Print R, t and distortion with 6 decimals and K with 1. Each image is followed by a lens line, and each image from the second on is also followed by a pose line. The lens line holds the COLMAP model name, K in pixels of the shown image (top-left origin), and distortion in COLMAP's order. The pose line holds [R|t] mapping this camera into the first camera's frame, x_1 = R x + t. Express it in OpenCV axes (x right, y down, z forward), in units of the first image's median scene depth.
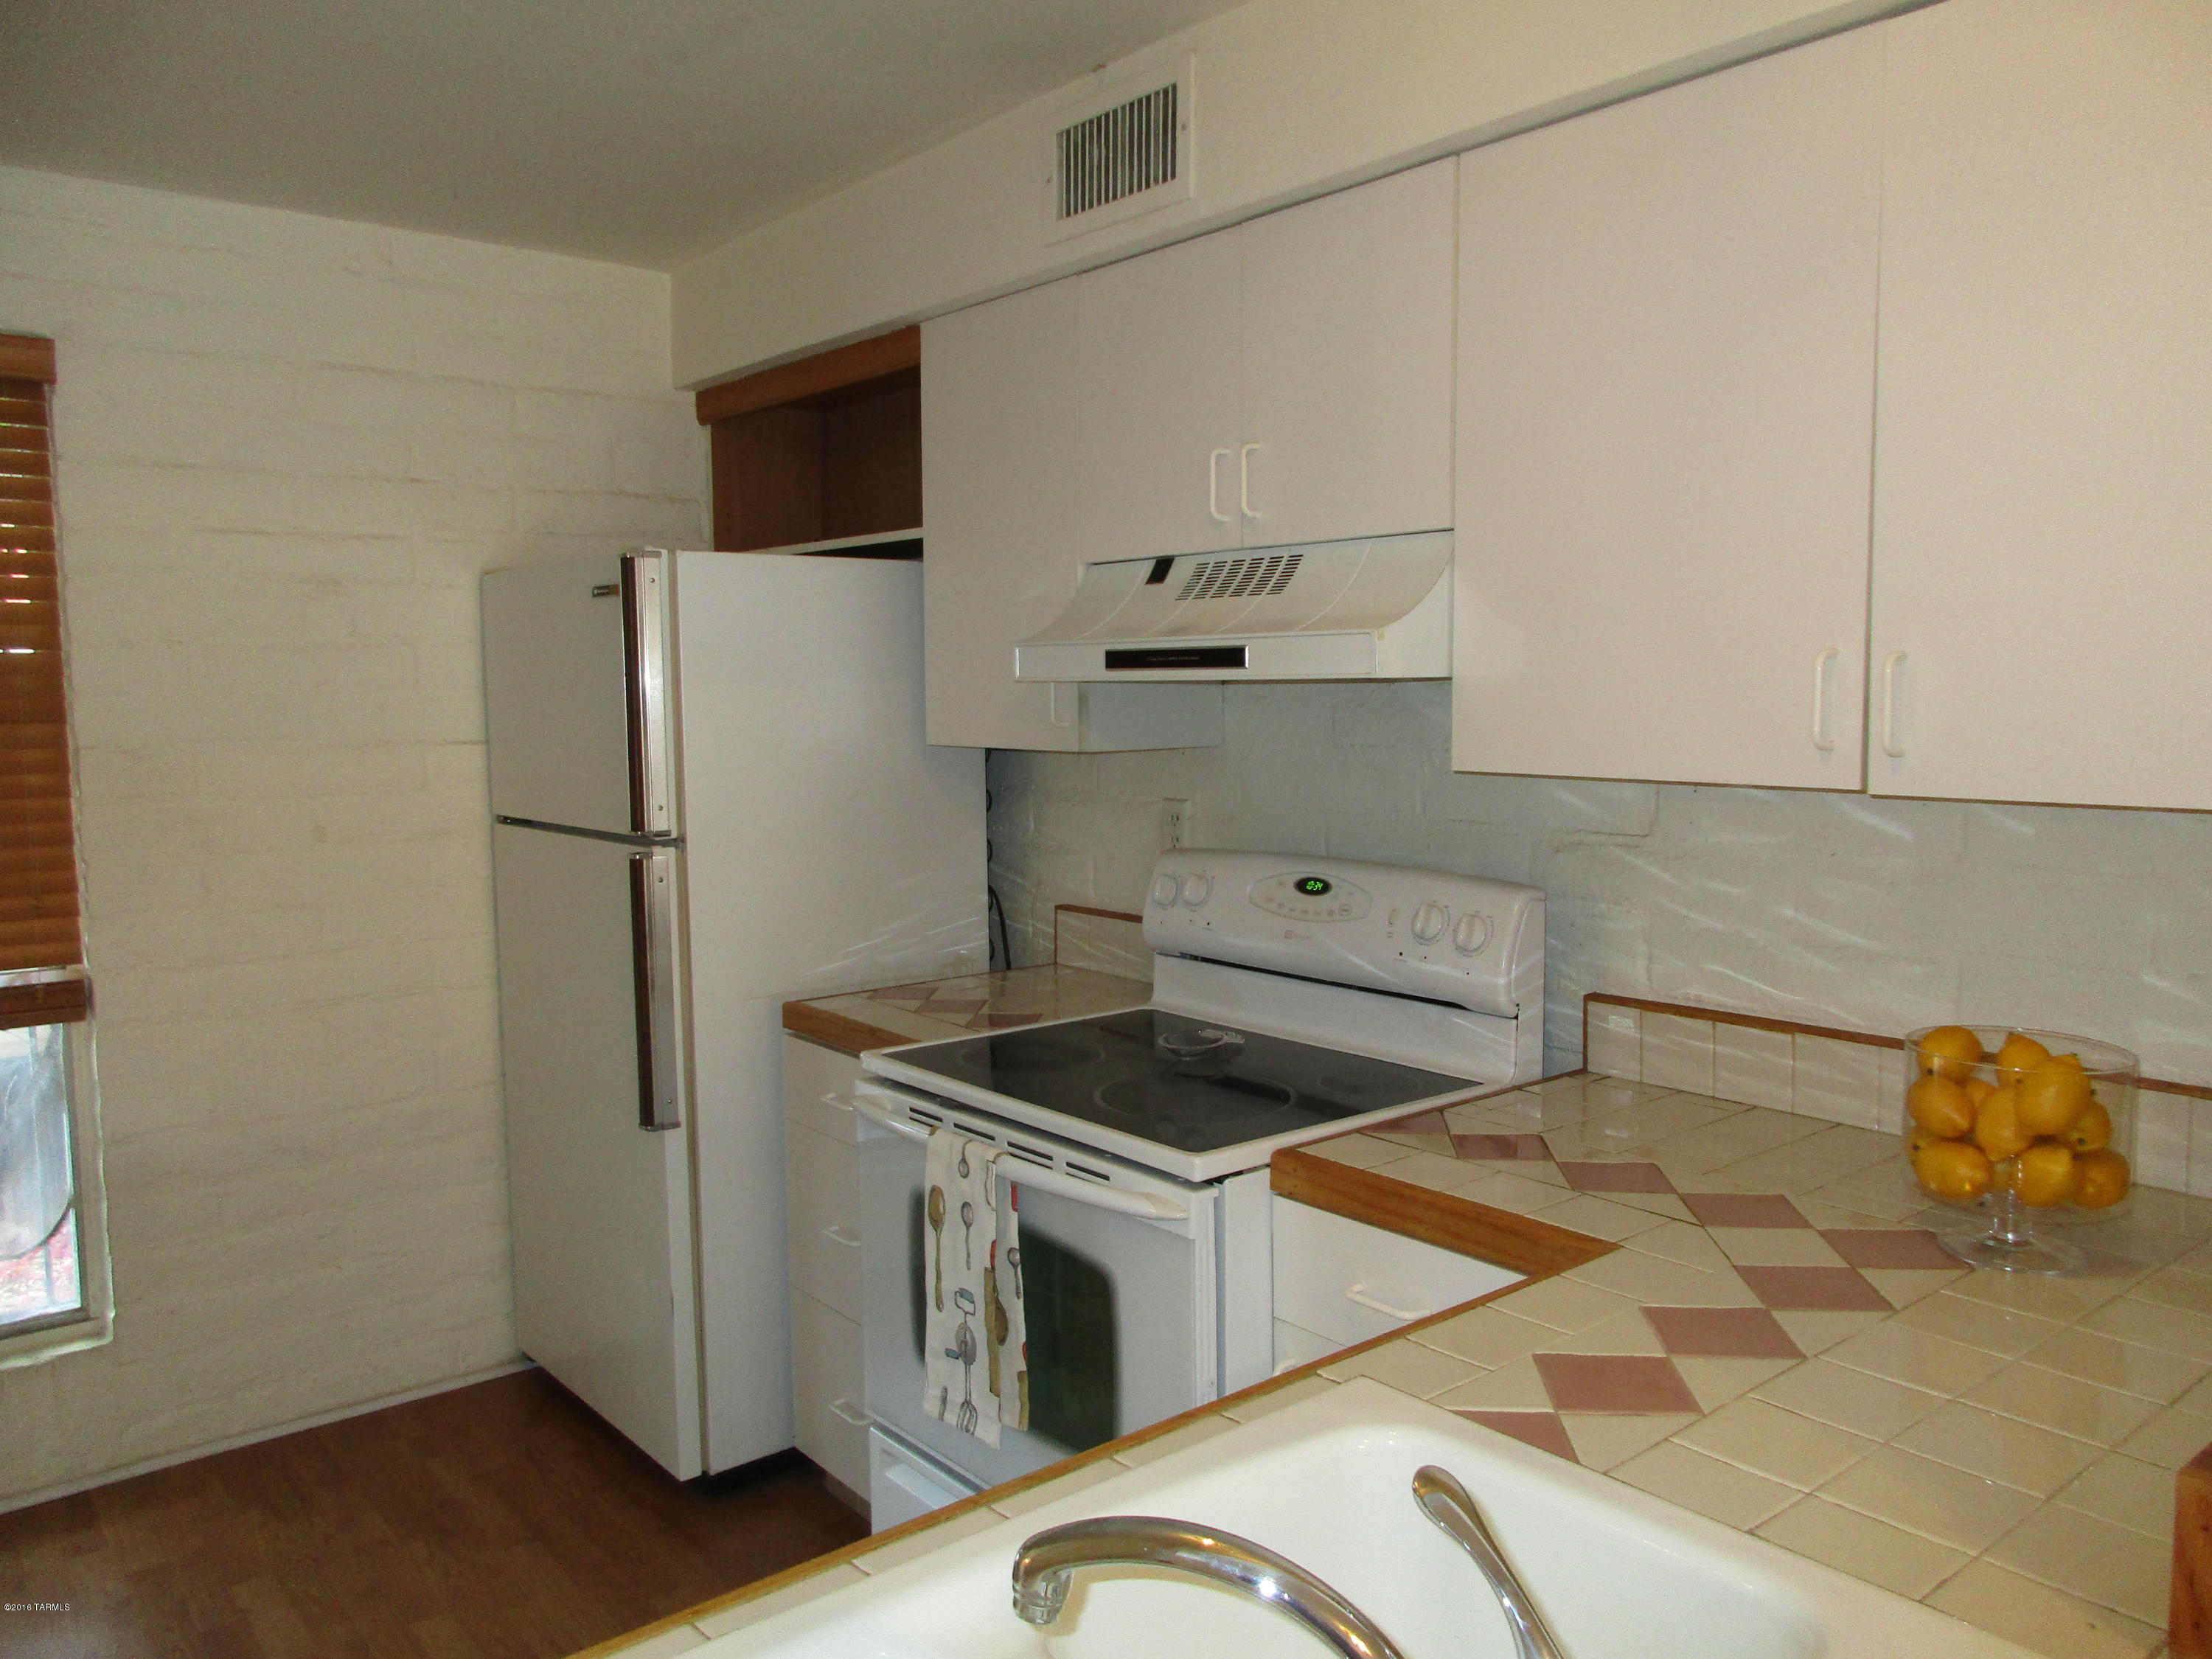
lens RADIAL K [[1653.6, 0, 1112.2], [0, 1653.6, 826.4], [0, 0, 1]] dist [-0.007061, 0.009680]
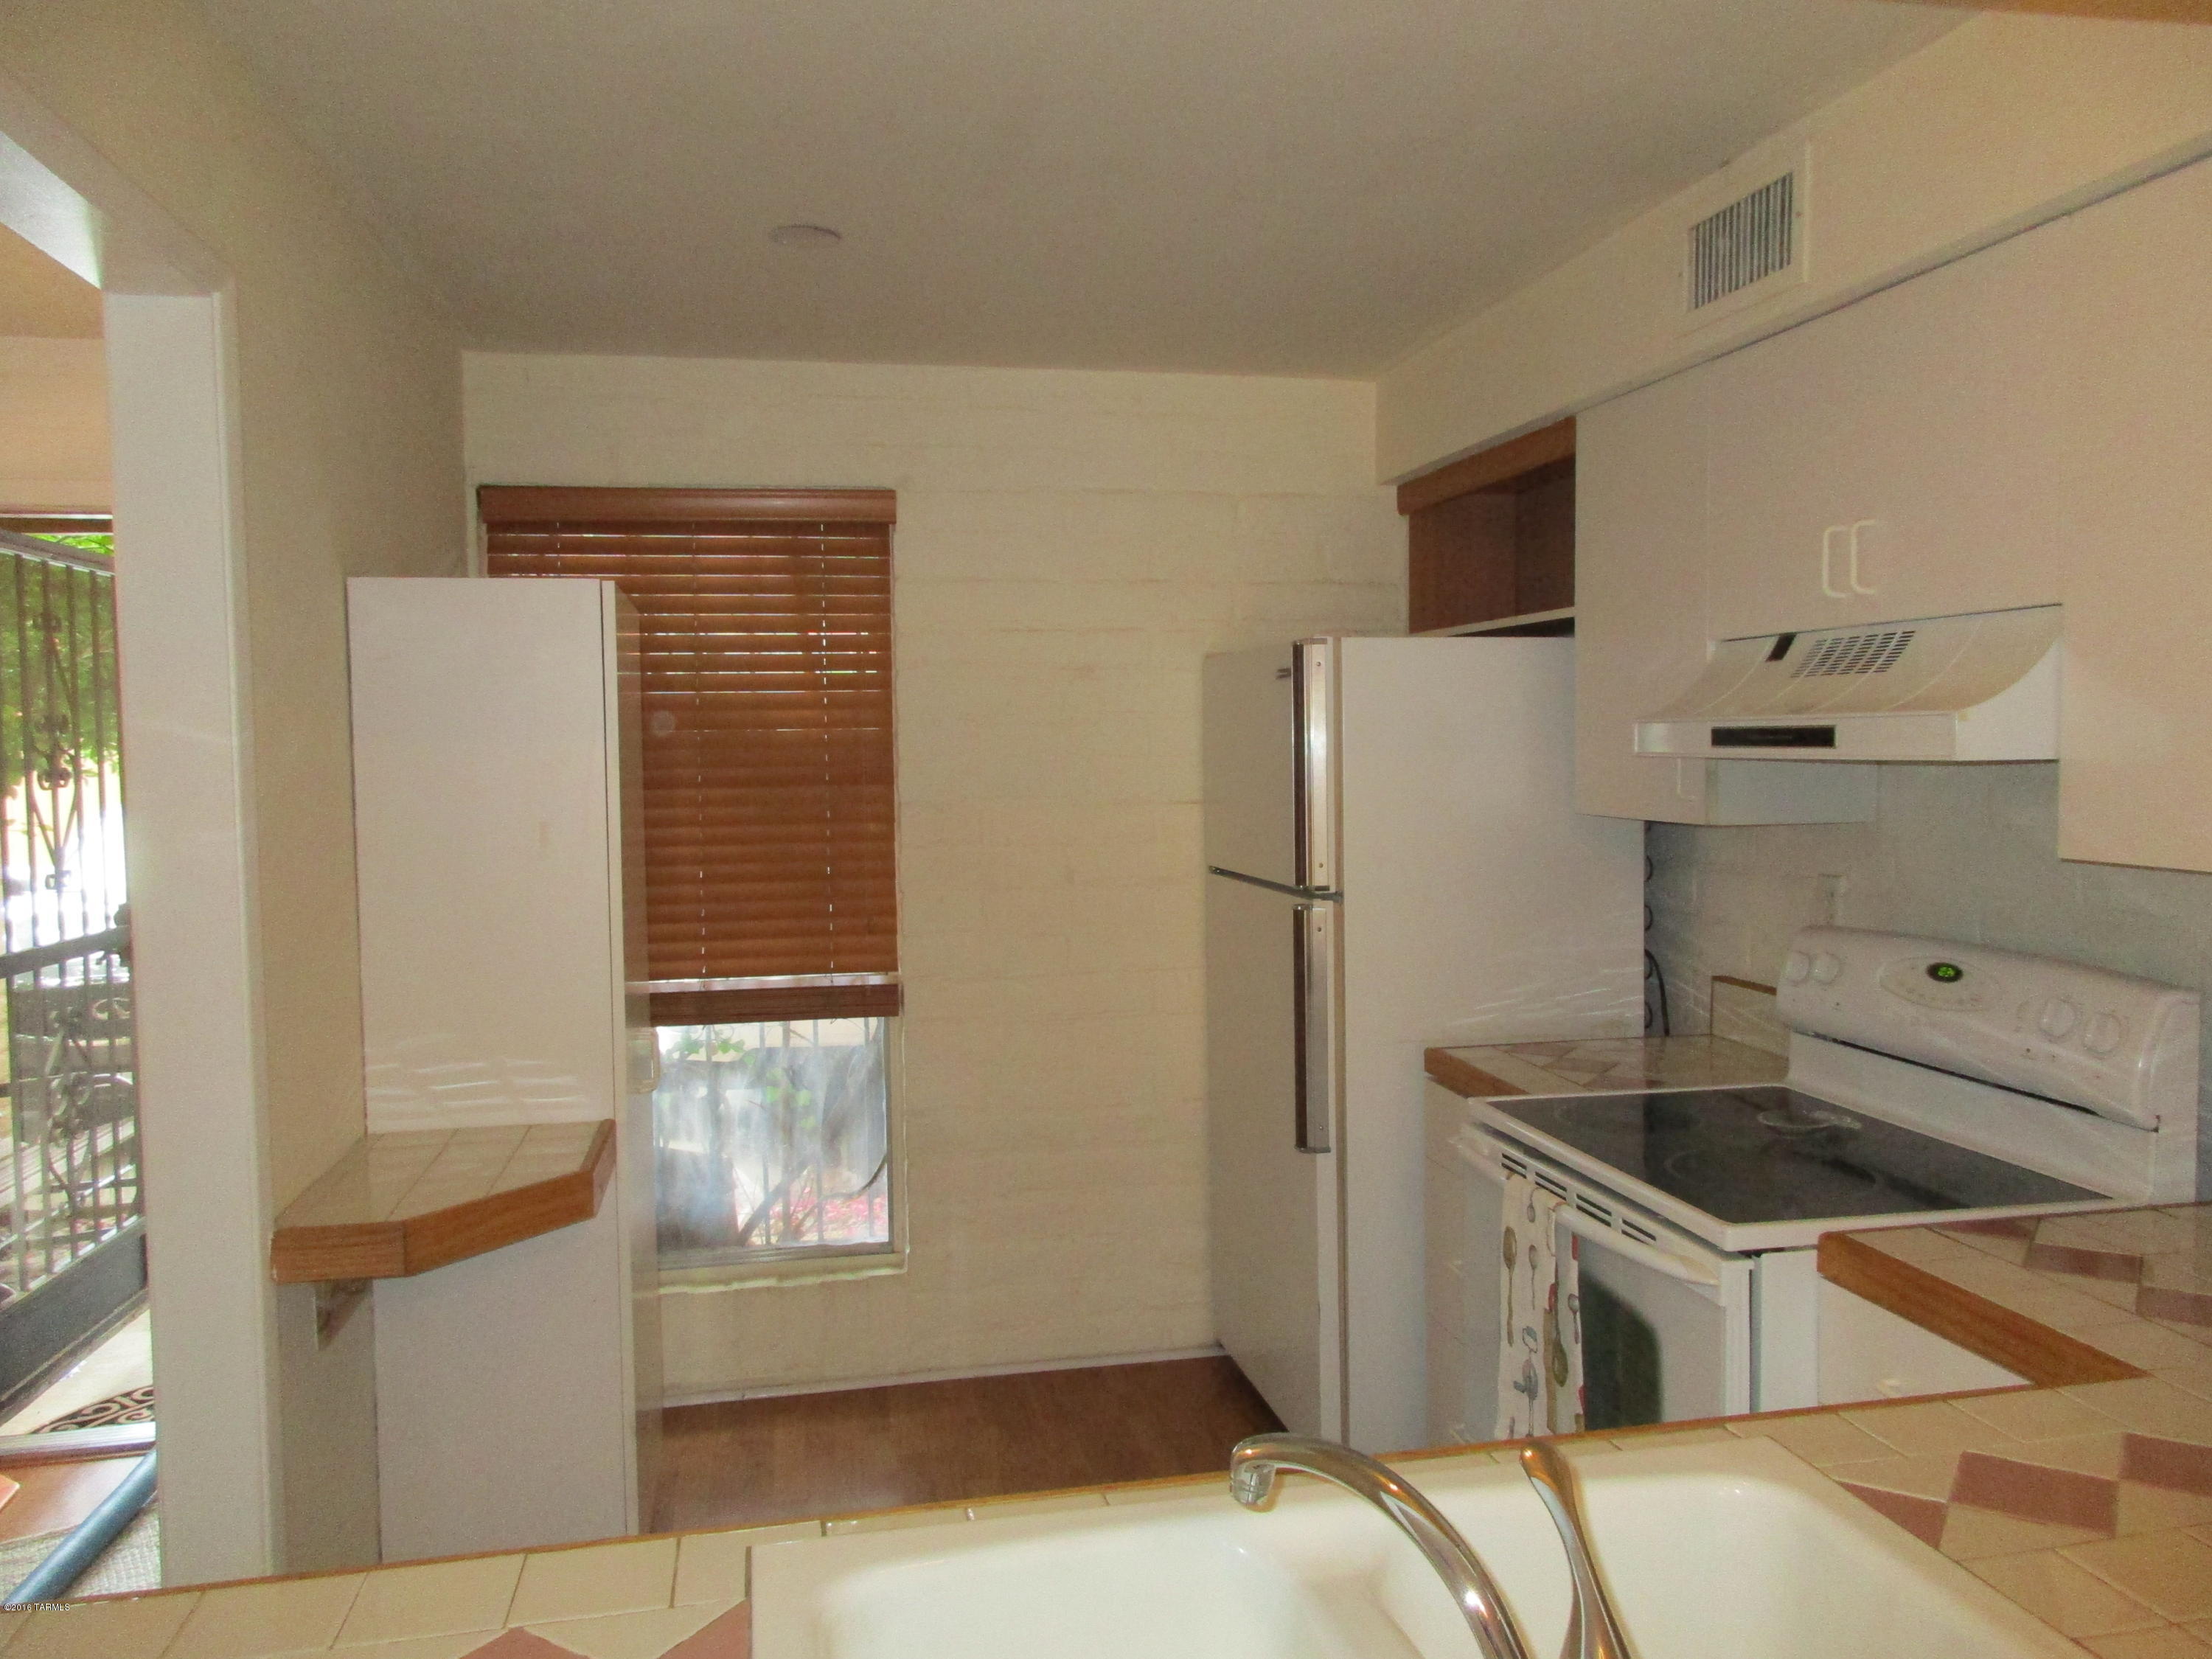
lens RADIAL K [[1653.6, 0, 1099.6], [0, 1653.6, 820.9], [0, 0, 1]] dist [-0.007061, 0.009680]
pose [[0.881954, 0.021503, -0.470845, 0.135735], [-0.037733, 0.998974, -0.025058, -0.008568], [0.469823, 0.039867, 0.881860, -0.073080]]
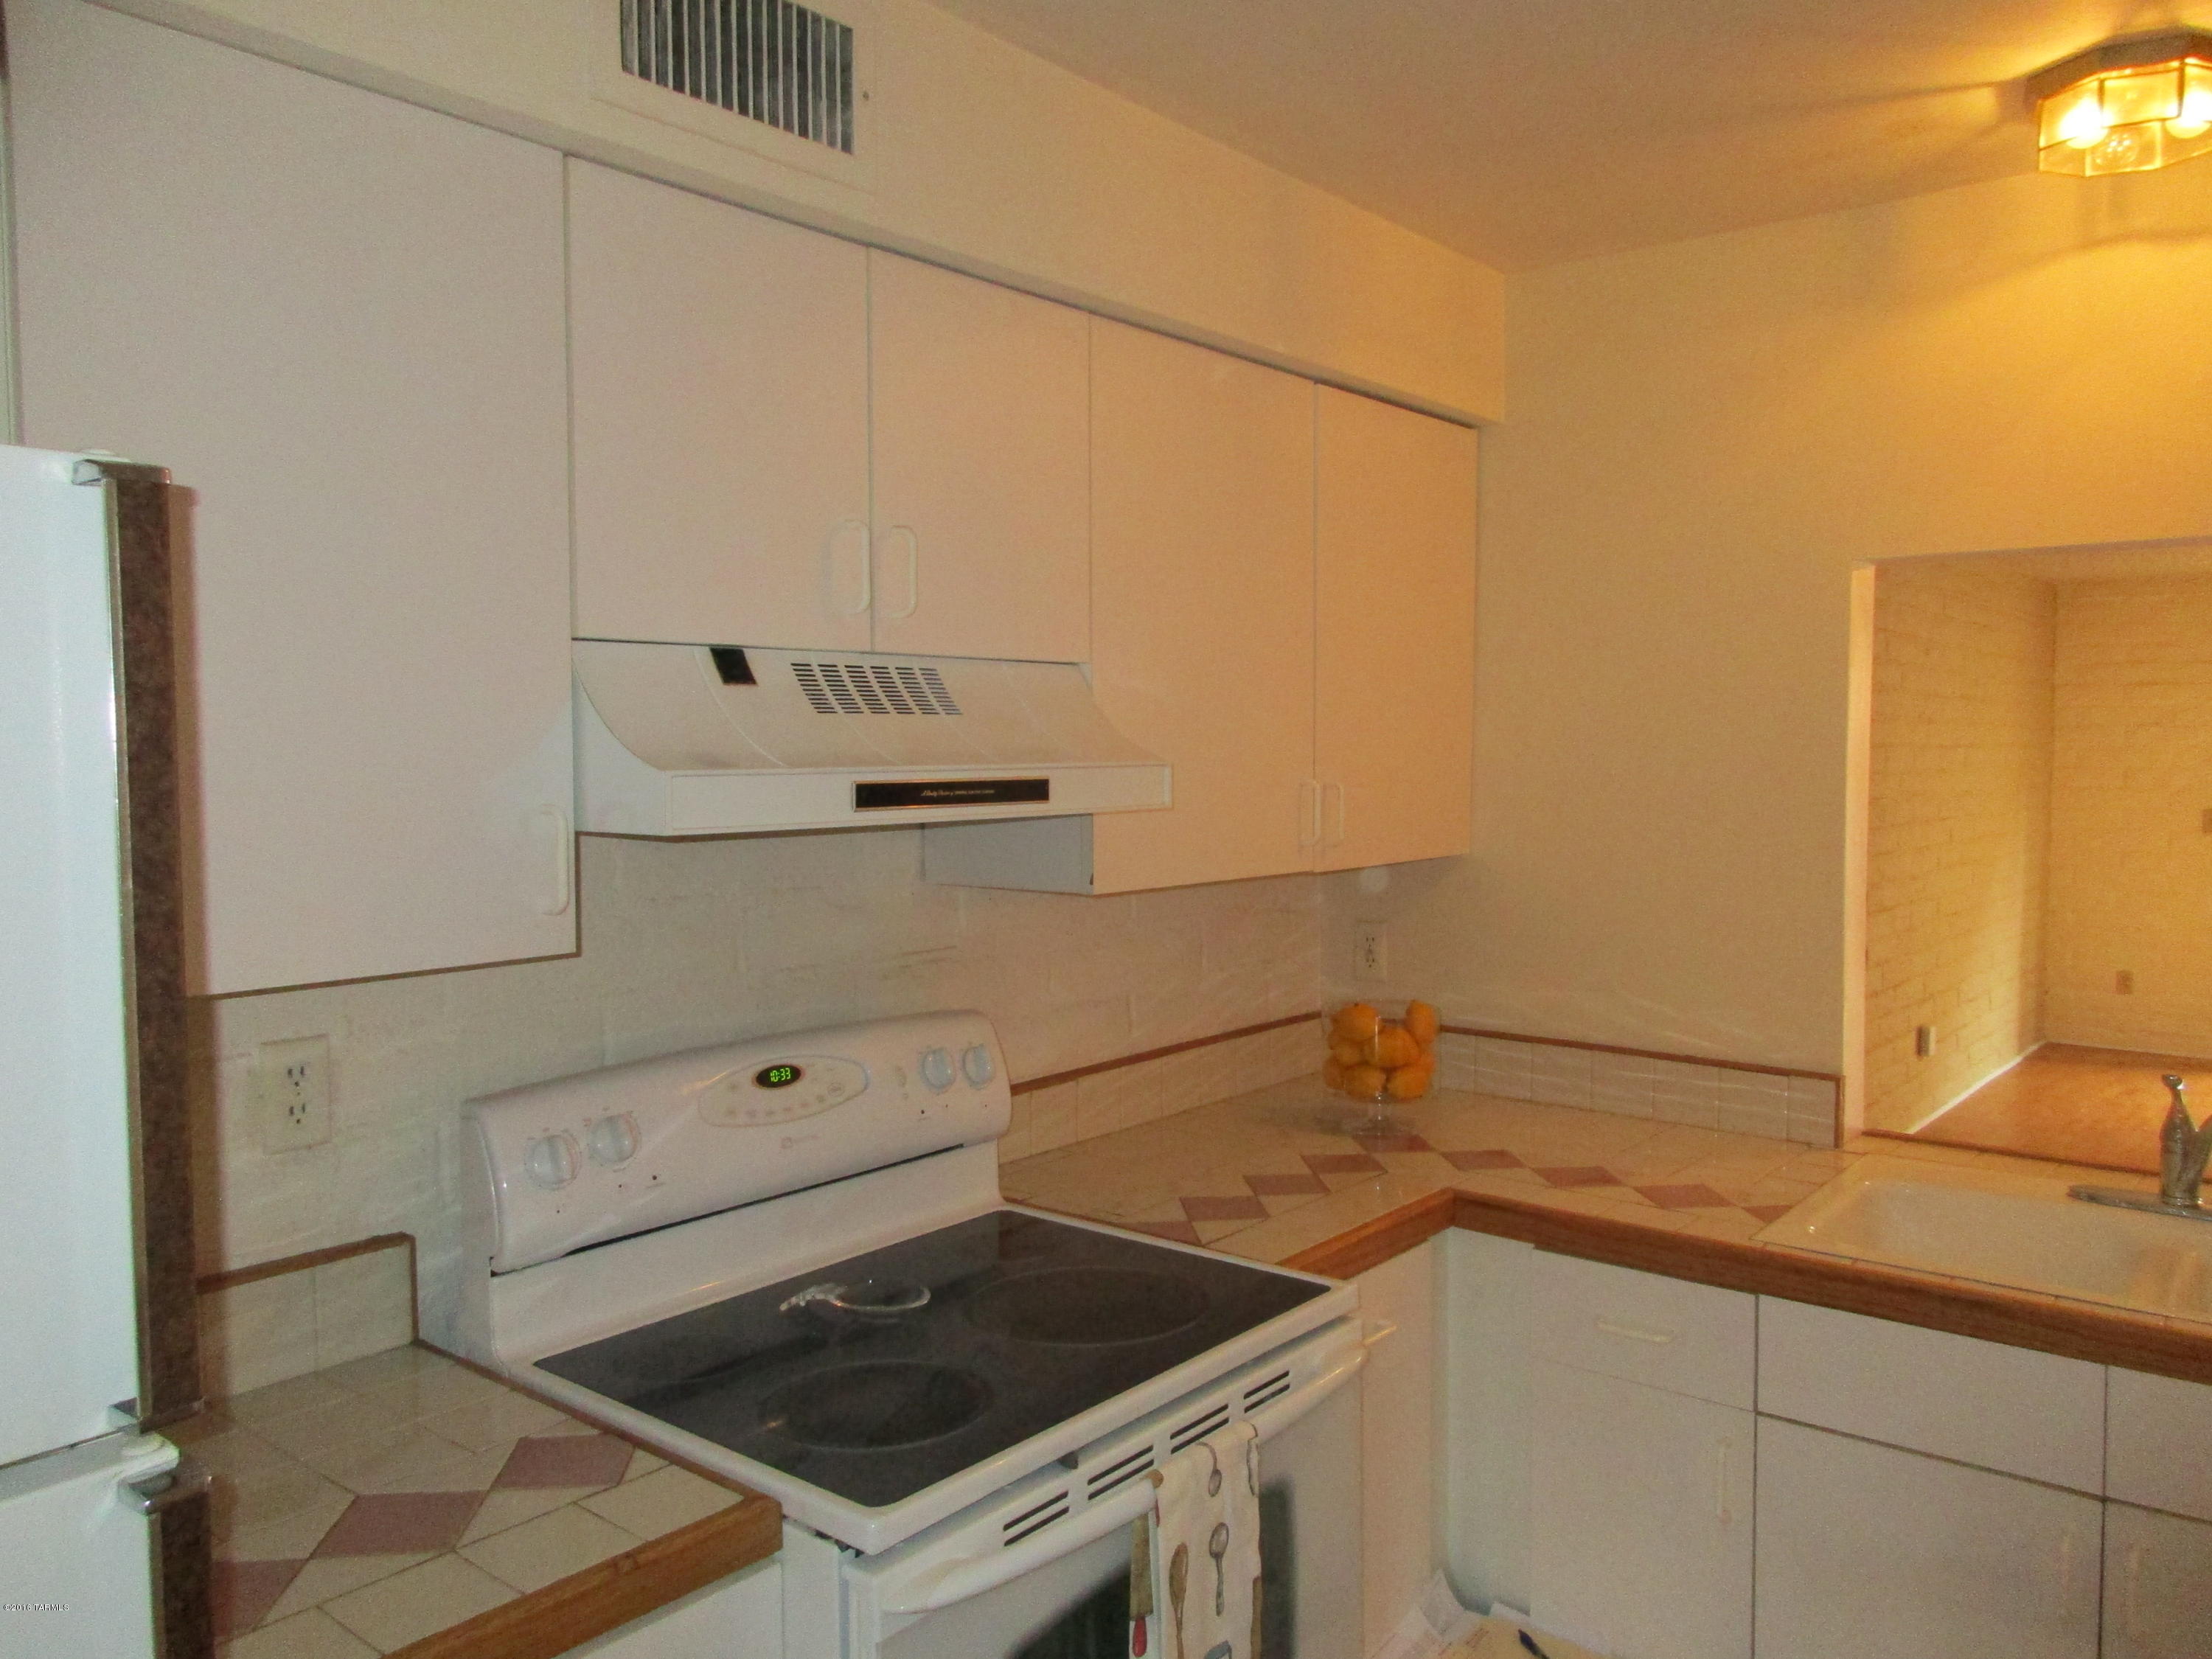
lens RADIAL K [[1653.6, 0, 1091.1], [0, 1653.6, 832.1], [0, 0, 1]] dist [-0.007061, 0.009680]
pose [[-0.180604, -0.041465, 0.982682, -0.663967], [0.094415, 0.993766, 0.059285, -0.110322], [-0.979014, 0.103487, -0.175563, 0.962657]]
